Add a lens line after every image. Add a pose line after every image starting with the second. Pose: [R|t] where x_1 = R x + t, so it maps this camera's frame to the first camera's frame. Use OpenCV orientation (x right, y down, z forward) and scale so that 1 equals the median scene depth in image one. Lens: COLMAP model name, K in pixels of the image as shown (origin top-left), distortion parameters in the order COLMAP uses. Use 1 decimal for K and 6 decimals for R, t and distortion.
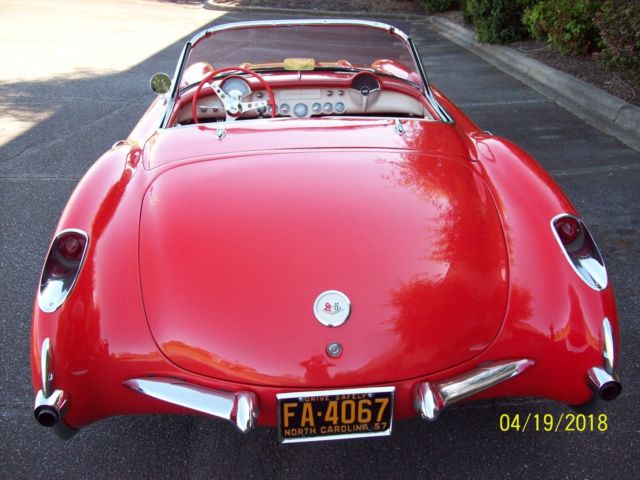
lens RADIAL K [[669.9, 0, 321.0], [0, 669.9, 236.9], [0, 0, 1]] dist [-0.096199, 0.000000]
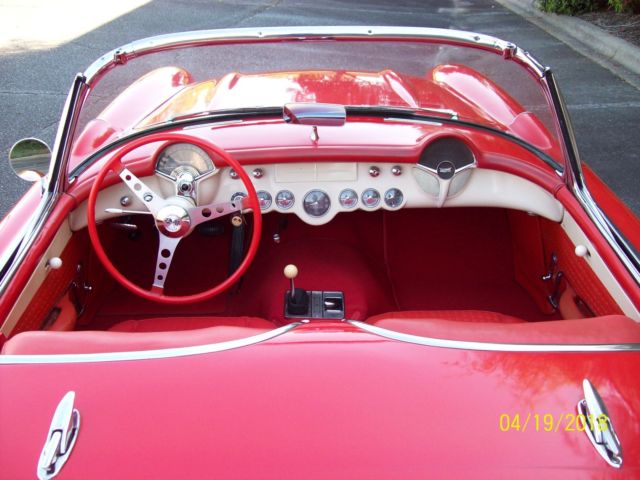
lens RADIAL K [[669.9, 0, 320.8], [0, 669.9, 241.8], [0, 0, 1]] dist [-0.096199, 0.000000]
pose [[0.999180, 0.020918, -0.034675, -0.004255], [-0.018318, 0.997115, 0.073669, -0.098349], [0.036116, -0.072973, 0.996680, 0.243213]]
